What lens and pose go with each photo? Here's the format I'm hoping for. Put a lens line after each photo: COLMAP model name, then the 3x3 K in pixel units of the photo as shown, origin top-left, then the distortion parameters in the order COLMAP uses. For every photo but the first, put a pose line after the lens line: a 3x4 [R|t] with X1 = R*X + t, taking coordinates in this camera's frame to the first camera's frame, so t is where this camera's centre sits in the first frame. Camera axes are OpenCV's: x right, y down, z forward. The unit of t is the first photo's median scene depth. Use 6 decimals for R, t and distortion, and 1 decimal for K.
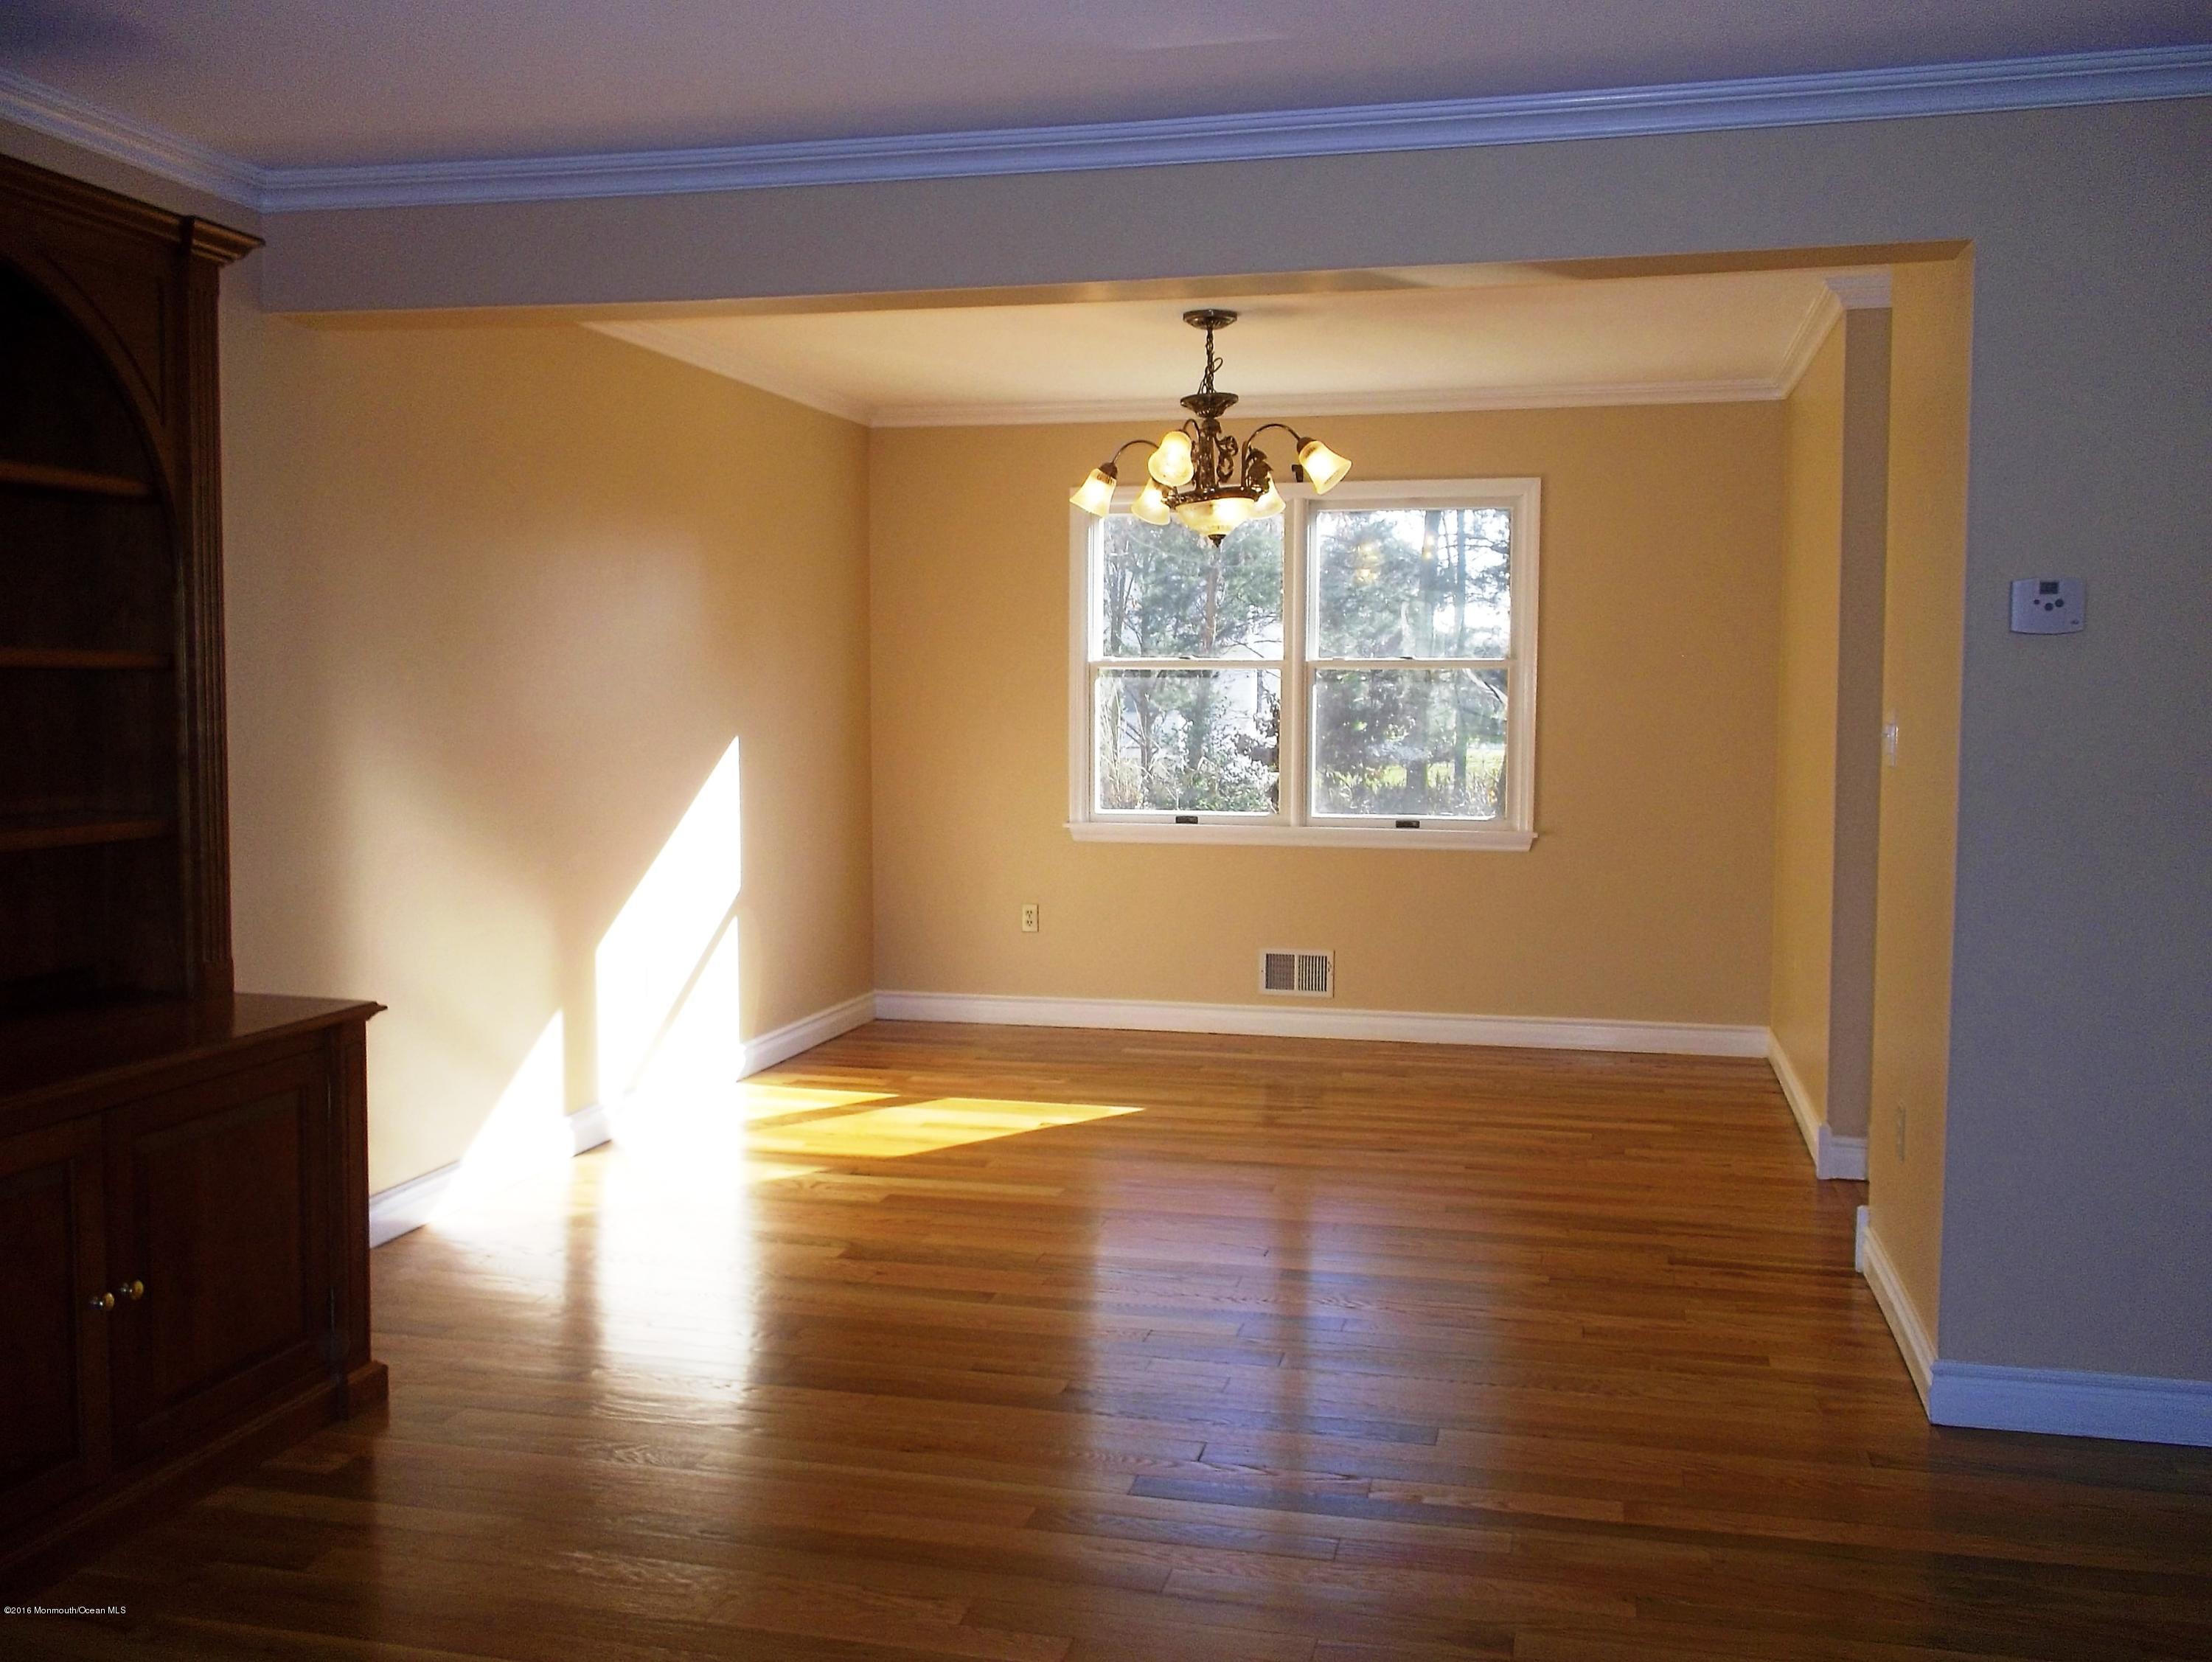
lens RADIAL K [[1877.6, 0, 1110.5], [0, 1877.6, 825.0], [0, 0, 1]] dist [0.005229, 0.004966]
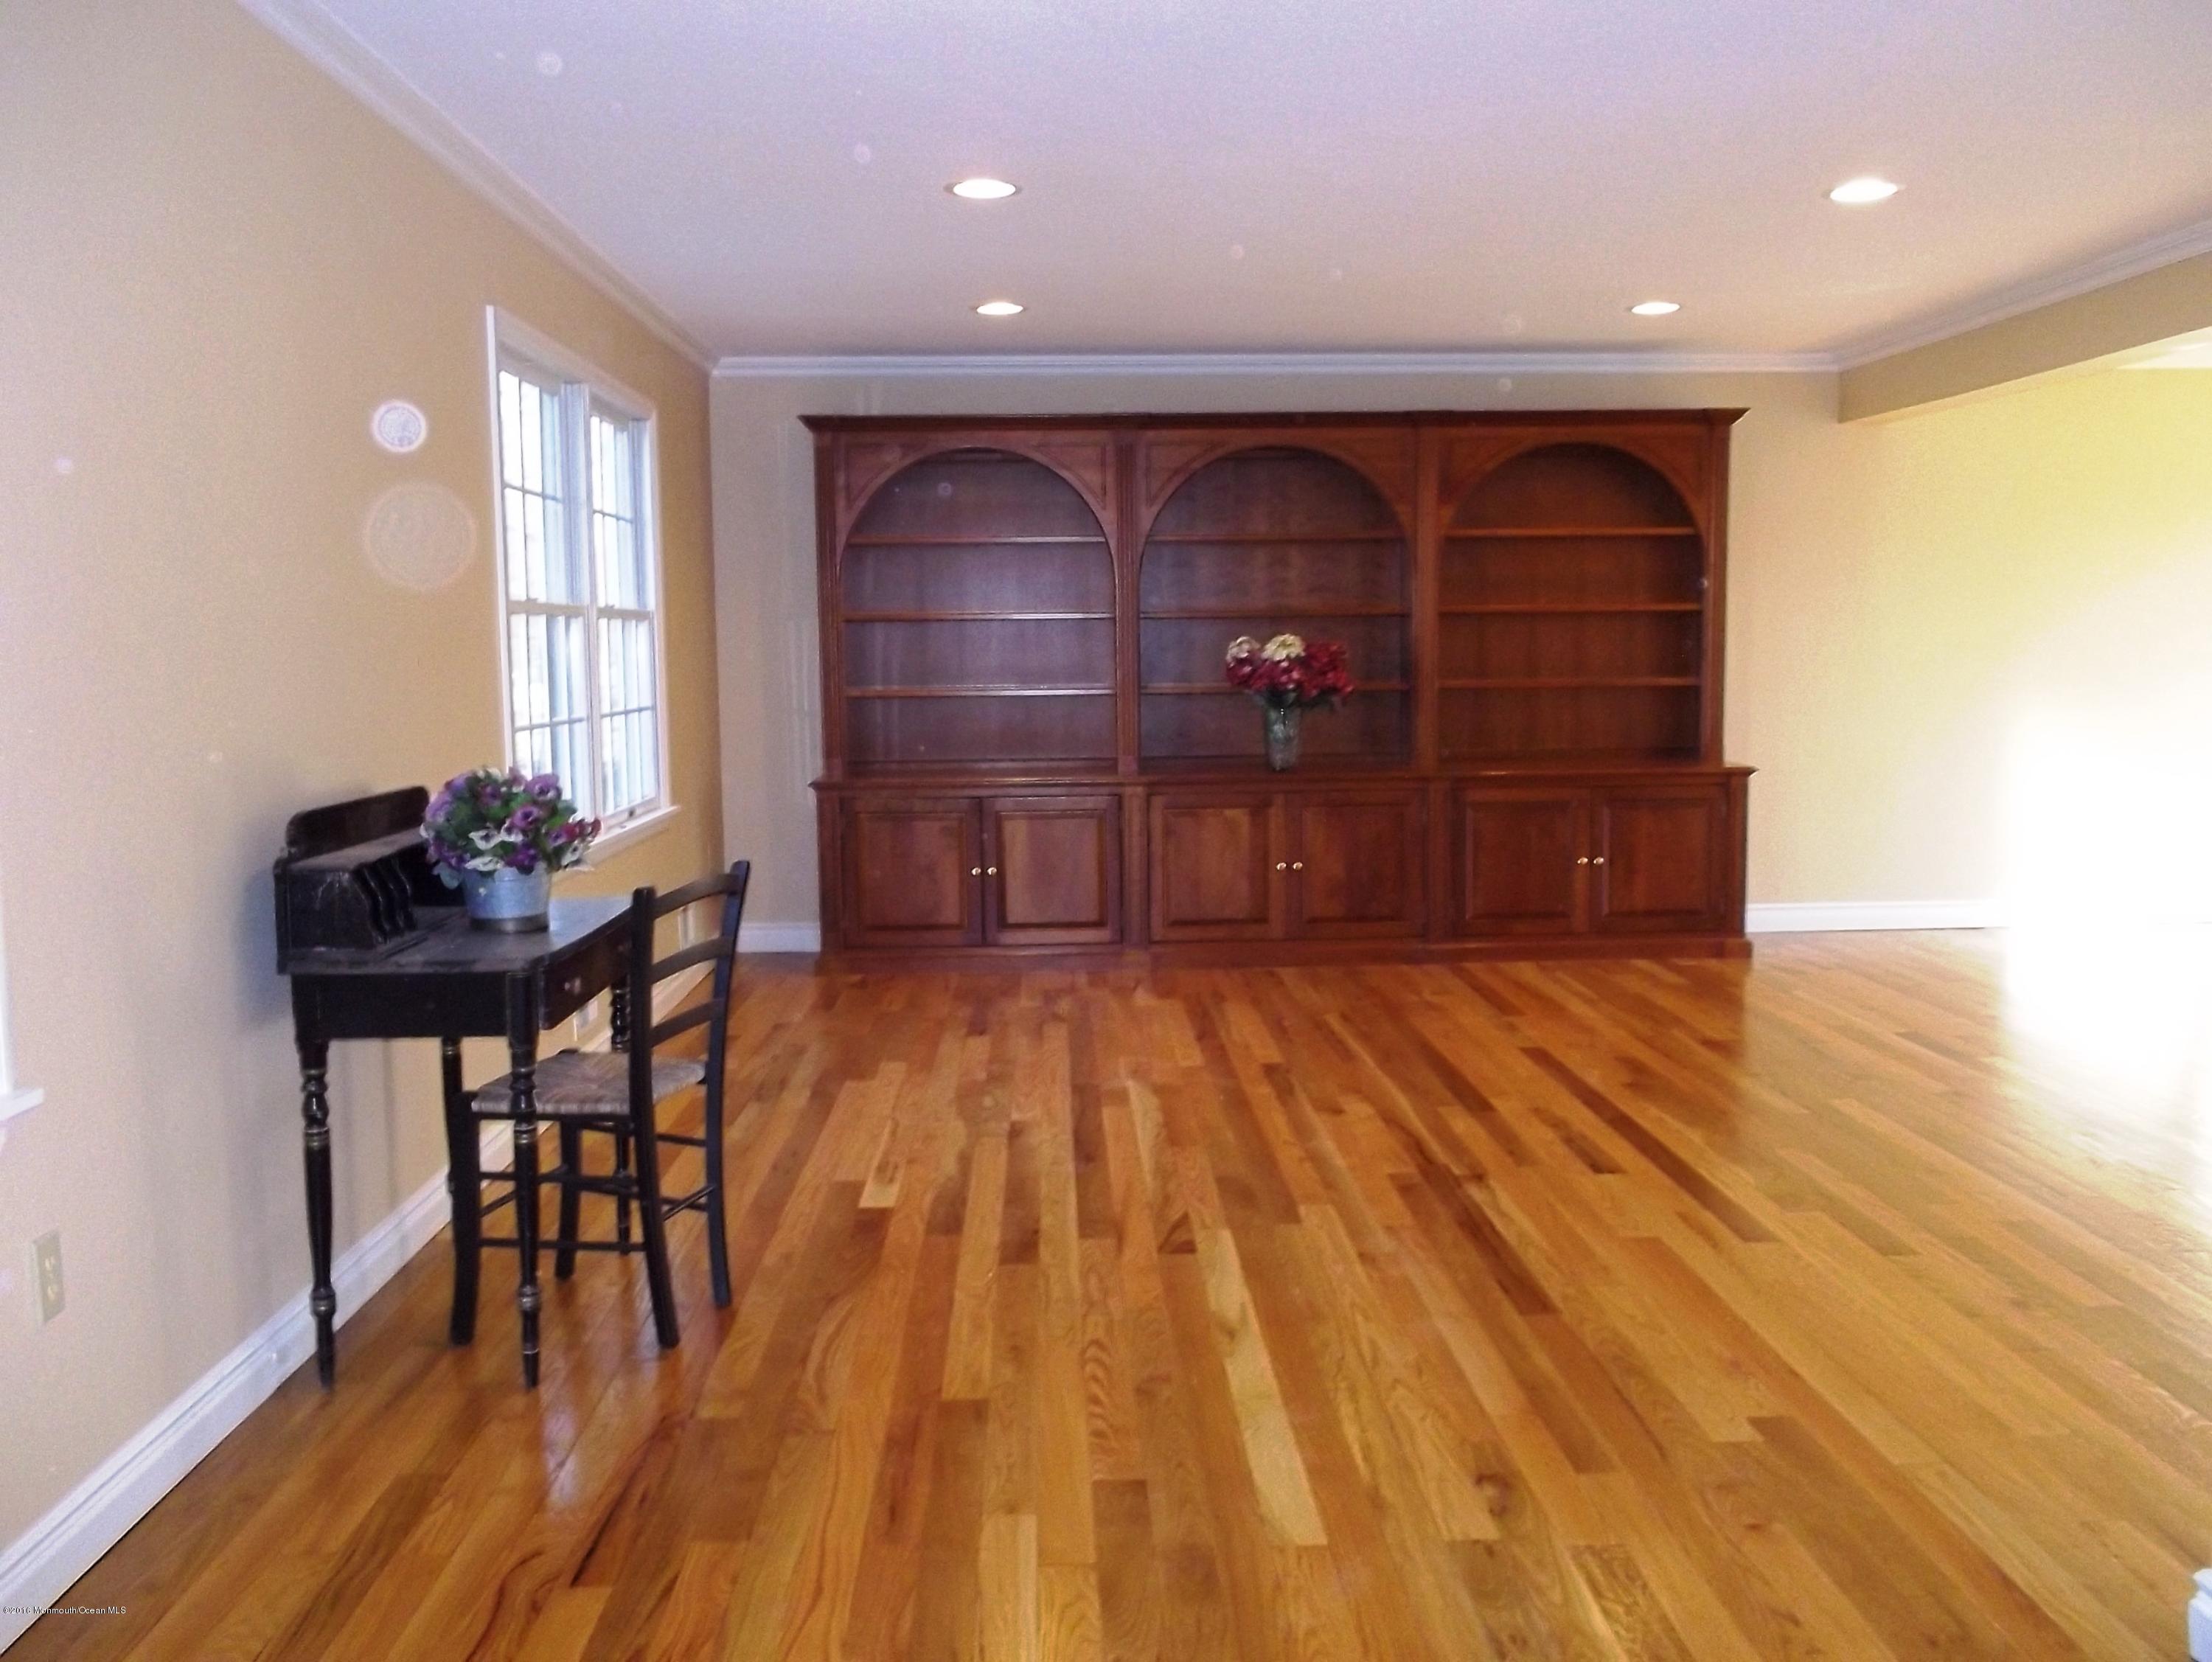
lens RADIAL K [[1877.6, 0, 1105.8], [0, 1877.6, 830.6], [0, 0, 1]] dist [0.005229, 0.004966]
pose [[0.279308, 0.084198, -0.956503, 1.438778], [-0.034037, 0.996390, 0.077770, 0.025485], [0.959598, 0.010835, 0.281165, -0.289954]]
